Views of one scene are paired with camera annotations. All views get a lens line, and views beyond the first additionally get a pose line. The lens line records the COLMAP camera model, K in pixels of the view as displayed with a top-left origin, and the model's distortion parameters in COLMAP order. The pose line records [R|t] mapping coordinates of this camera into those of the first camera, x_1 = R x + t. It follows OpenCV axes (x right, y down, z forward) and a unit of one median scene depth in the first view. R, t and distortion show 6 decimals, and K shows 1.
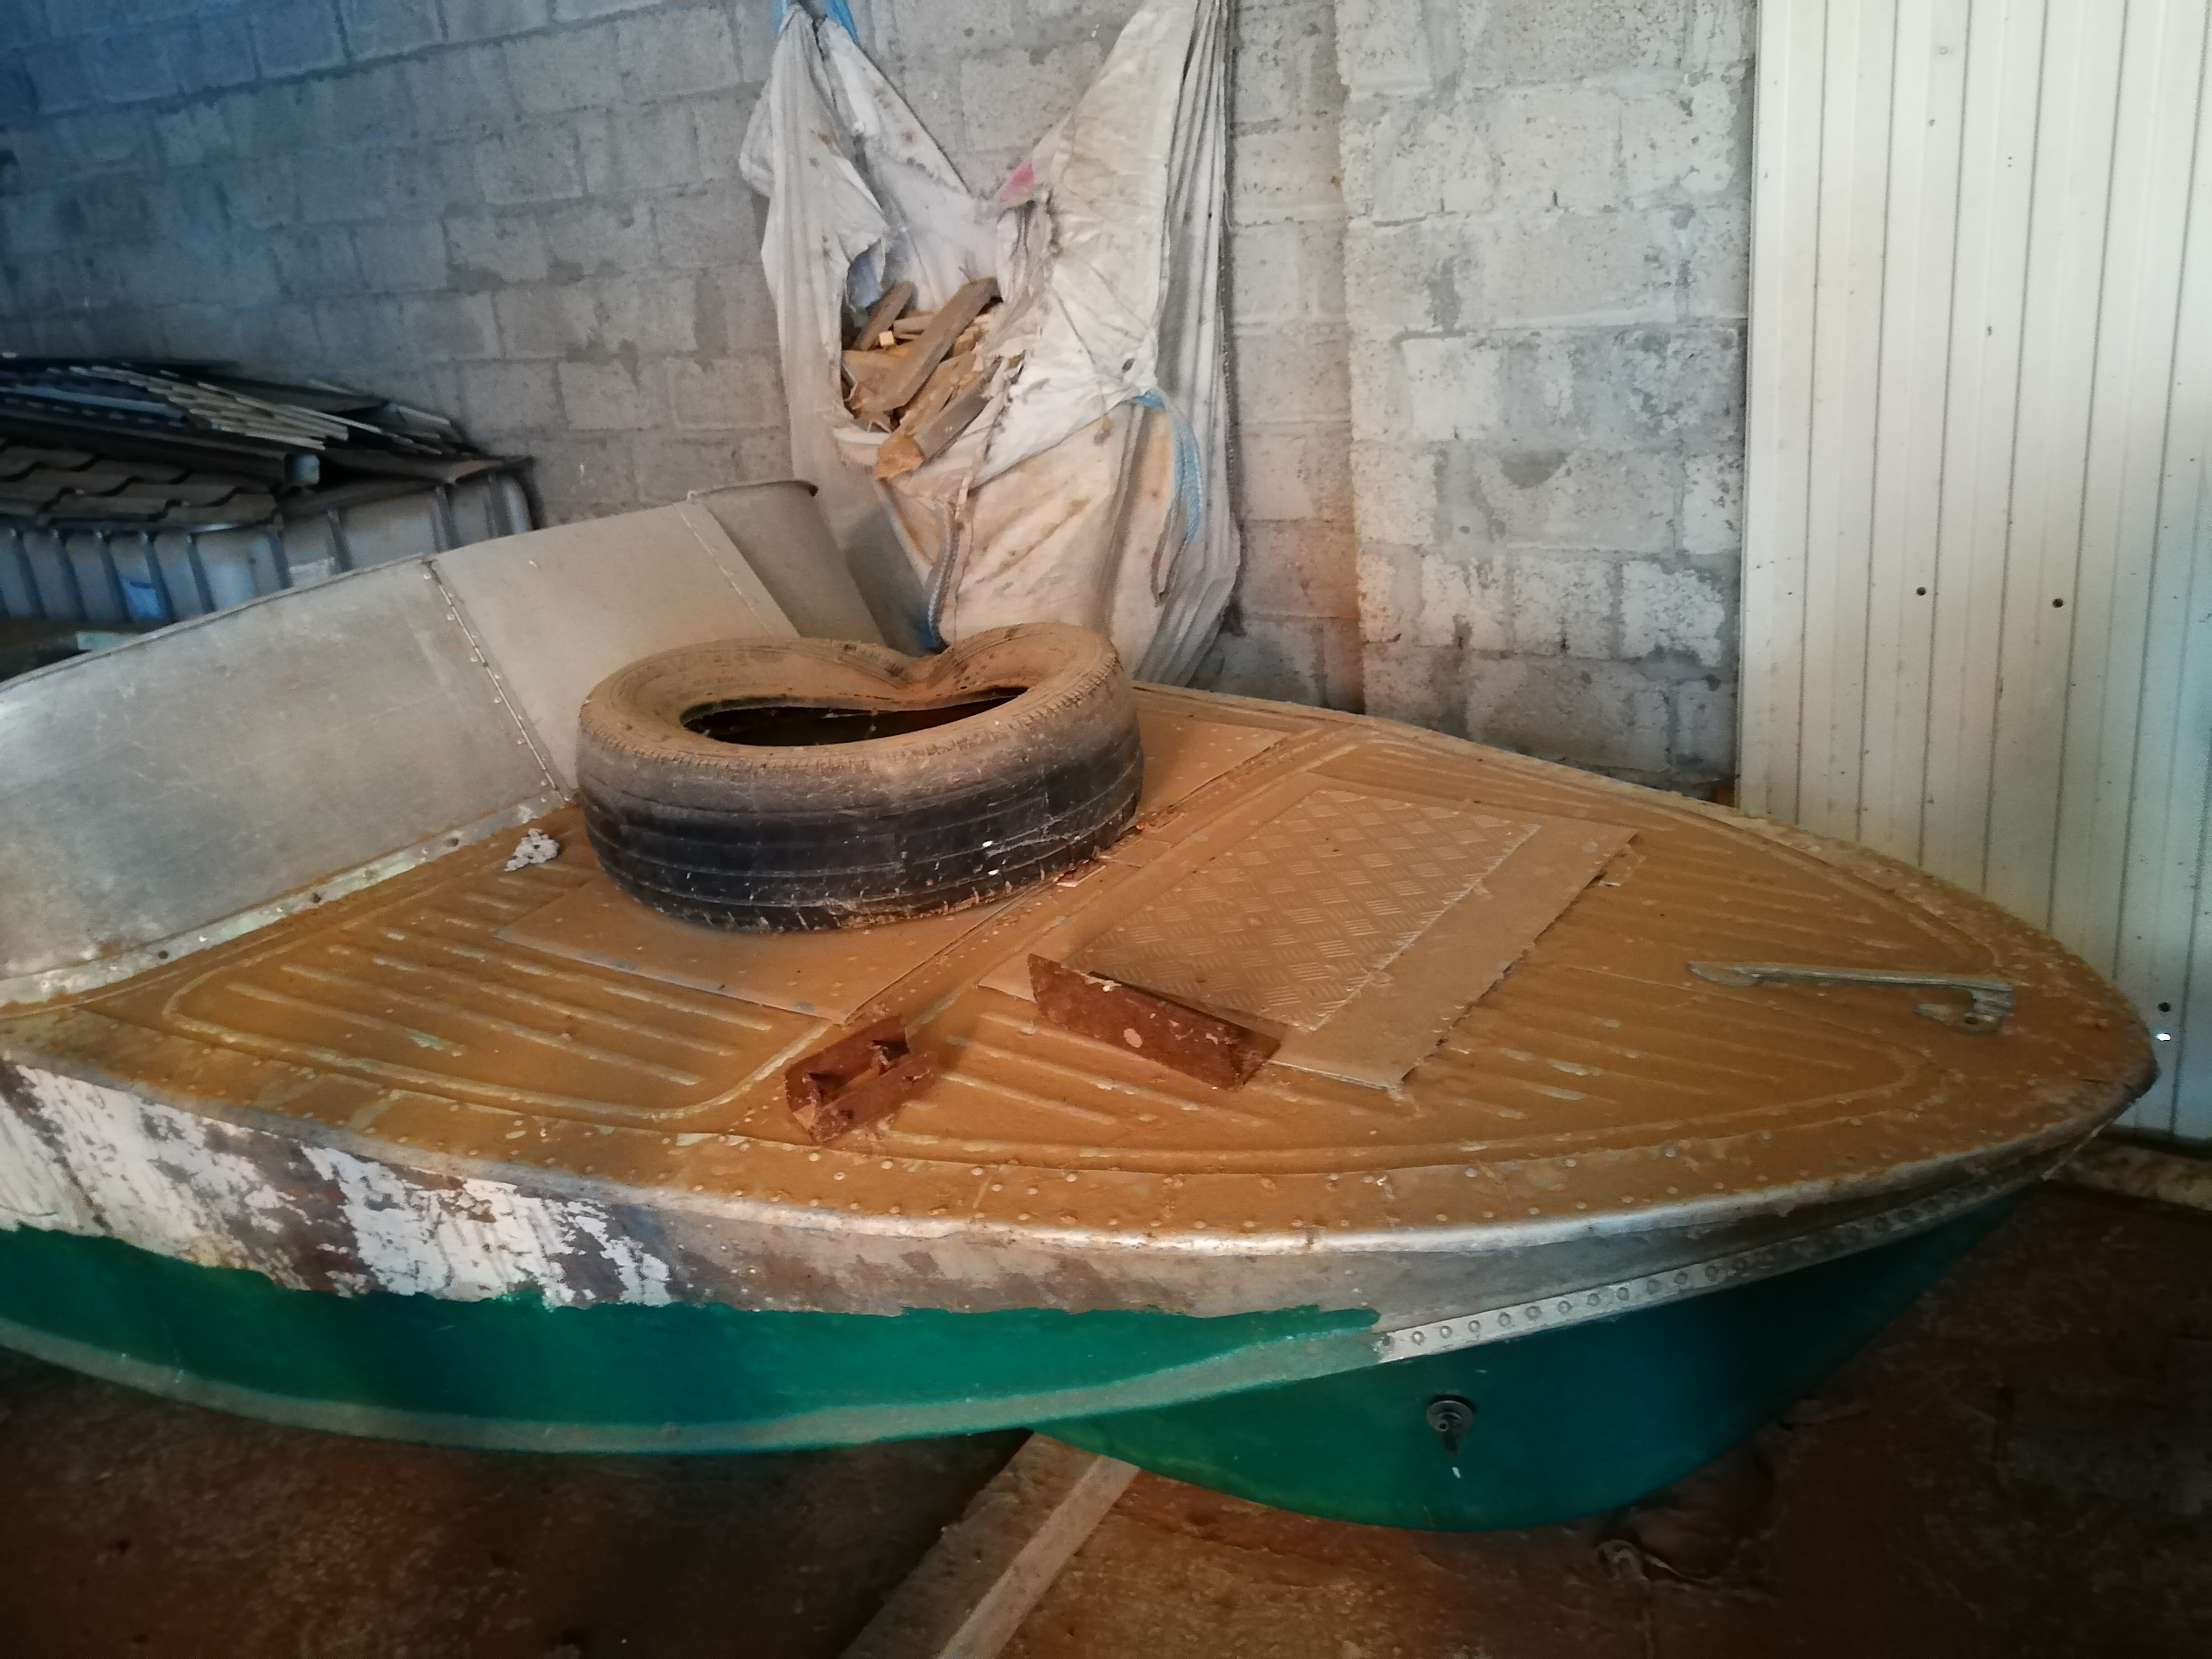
lens RADIAL K [[1801.9, 0, 1106.0], [0, 1801.9, 829.5], [0, 0, 1]] dist [-0.013538, 0.042035]
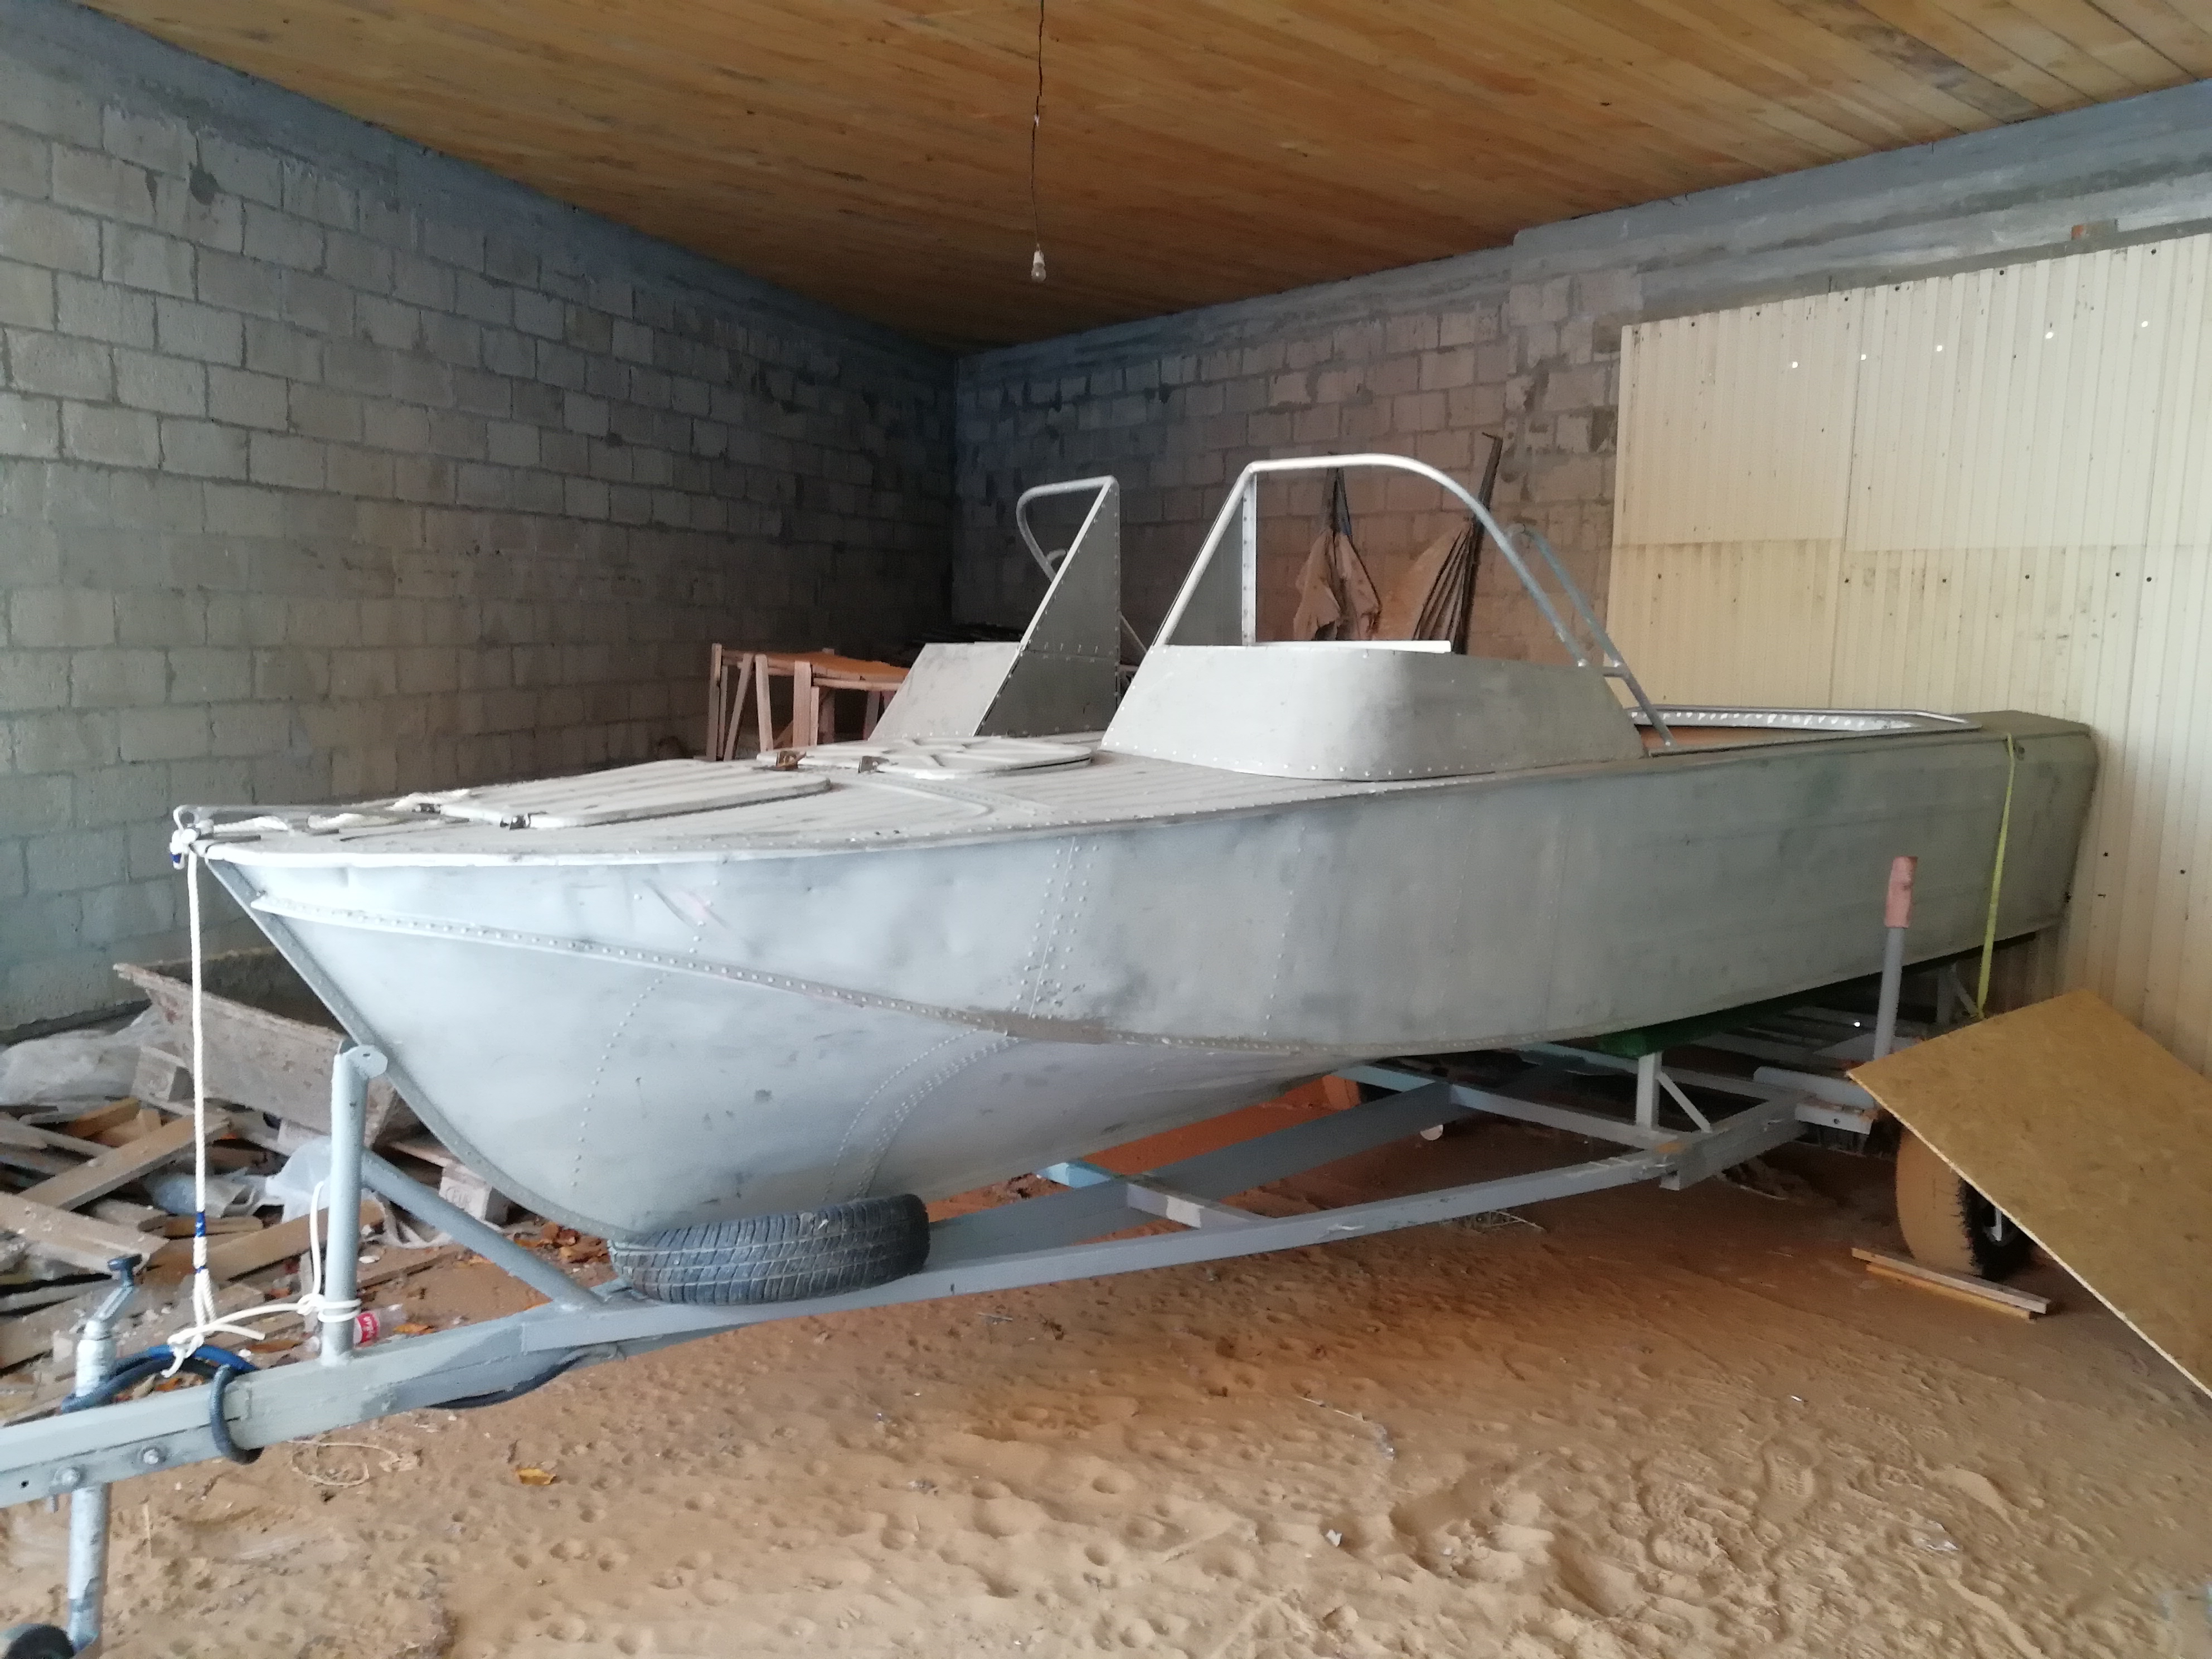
lens RADIAL K [[1785.5, 0, 1106.0], [0, 1785.5, 829.5], [0, 0, 1]] dist [-0.012644, 0.049170]
pose [[0.903649, 0.163905, -0.395668, 0.665328], [-0.238474, 0.959963, -0.146977, 0.413992], [0.355736, 0.227172, 0.906557, -1.370263]]
